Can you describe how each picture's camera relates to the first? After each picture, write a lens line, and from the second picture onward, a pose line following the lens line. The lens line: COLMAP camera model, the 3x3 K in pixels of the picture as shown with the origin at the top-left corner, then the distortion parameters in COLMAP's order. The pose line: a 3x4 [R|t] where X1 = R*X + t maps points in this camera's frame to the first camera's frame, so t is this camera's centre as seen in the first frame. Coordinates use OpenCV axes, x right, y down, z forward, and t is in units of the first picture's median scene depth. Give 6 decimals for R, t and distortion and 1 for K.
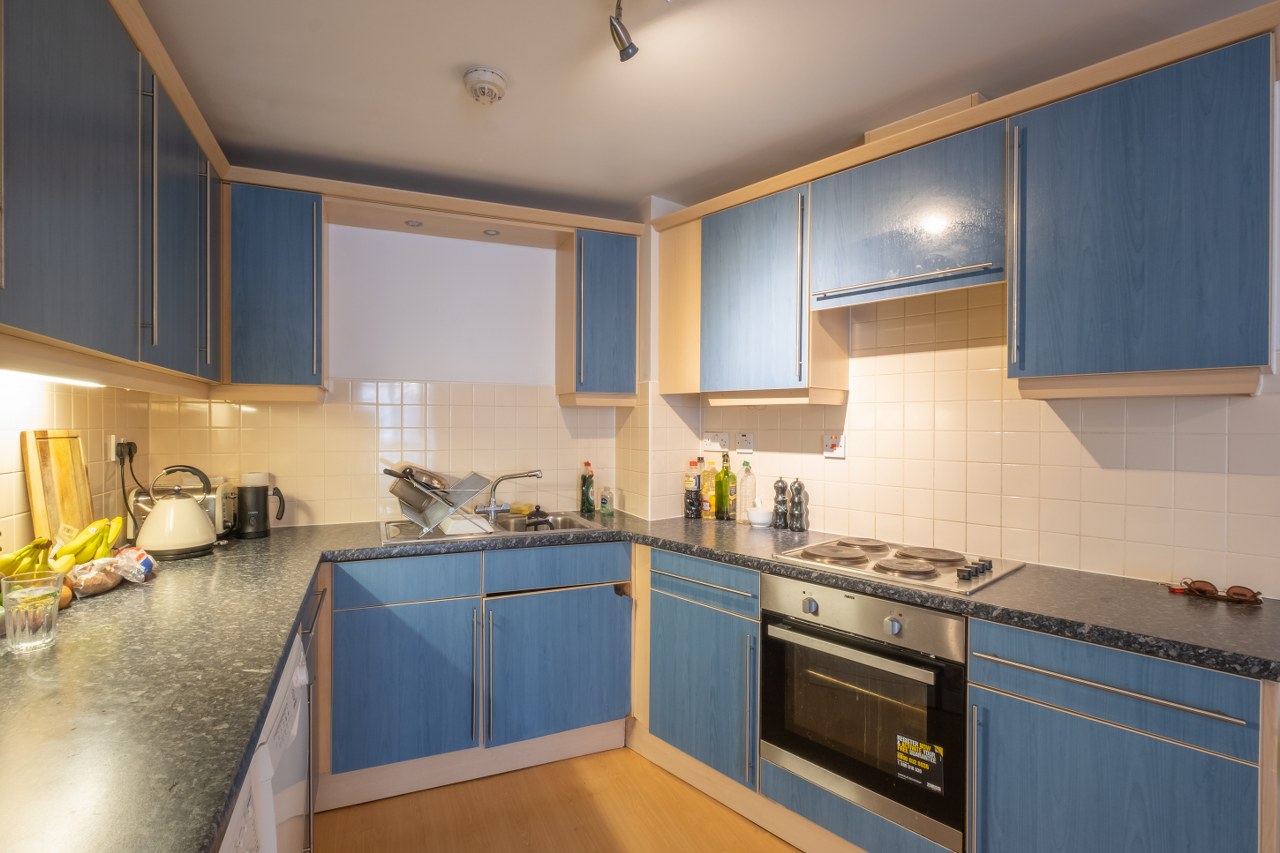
lens RADIAL K [[599.8, 0, 613.5], [0, 599.8, 425.5], [0, 0, 1]] dist [0.003798, -0.000364]
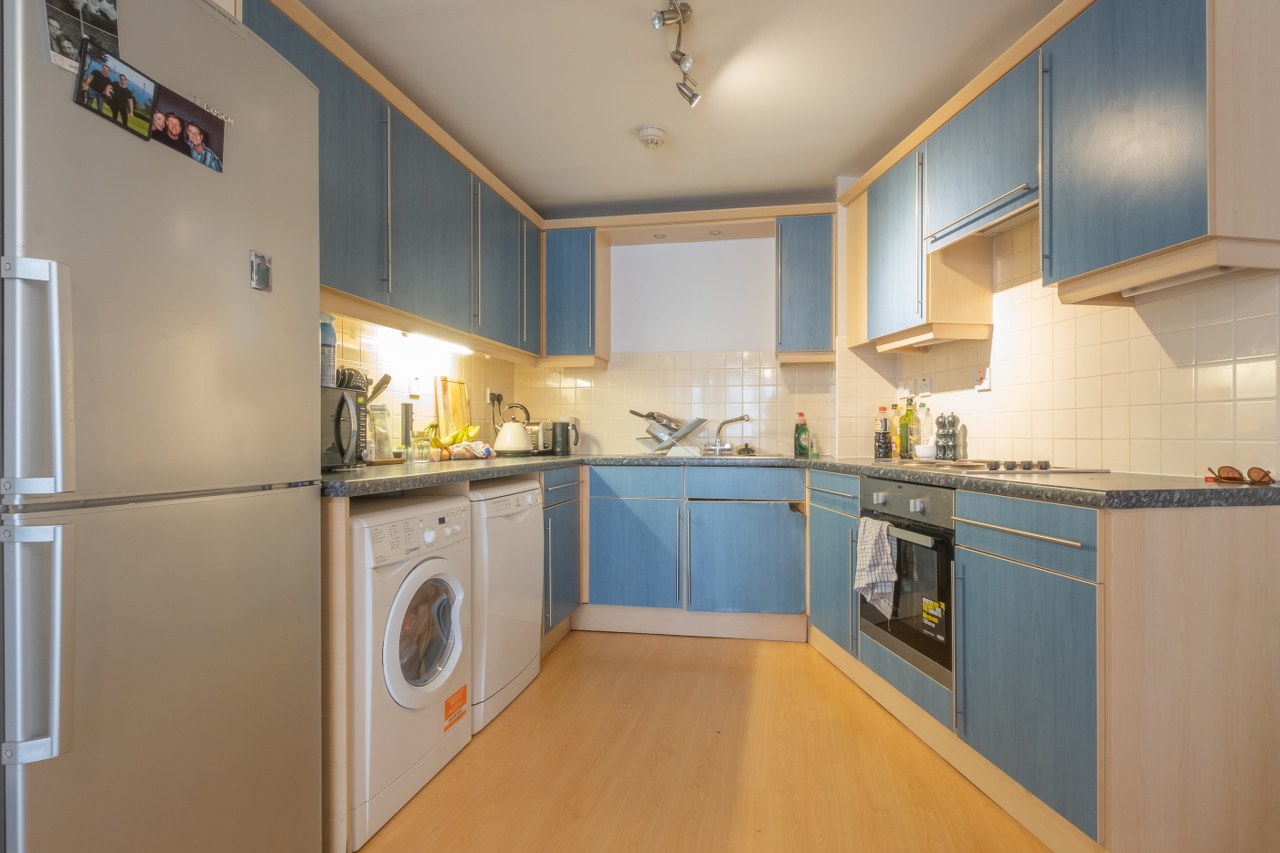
lens RADIAL K [[621.1, 0, 675.0], [0, 621.1, 432.7], [0, 0, 1]] dist [-0.000636, -0.000435]
pose [[0.851913, -0.006392, -0.523644, 0.487126], [0.003599, 0.999973, -0.006351, 0.135661], [0.523671, 0.003526, 0.851913, -0.212000]]
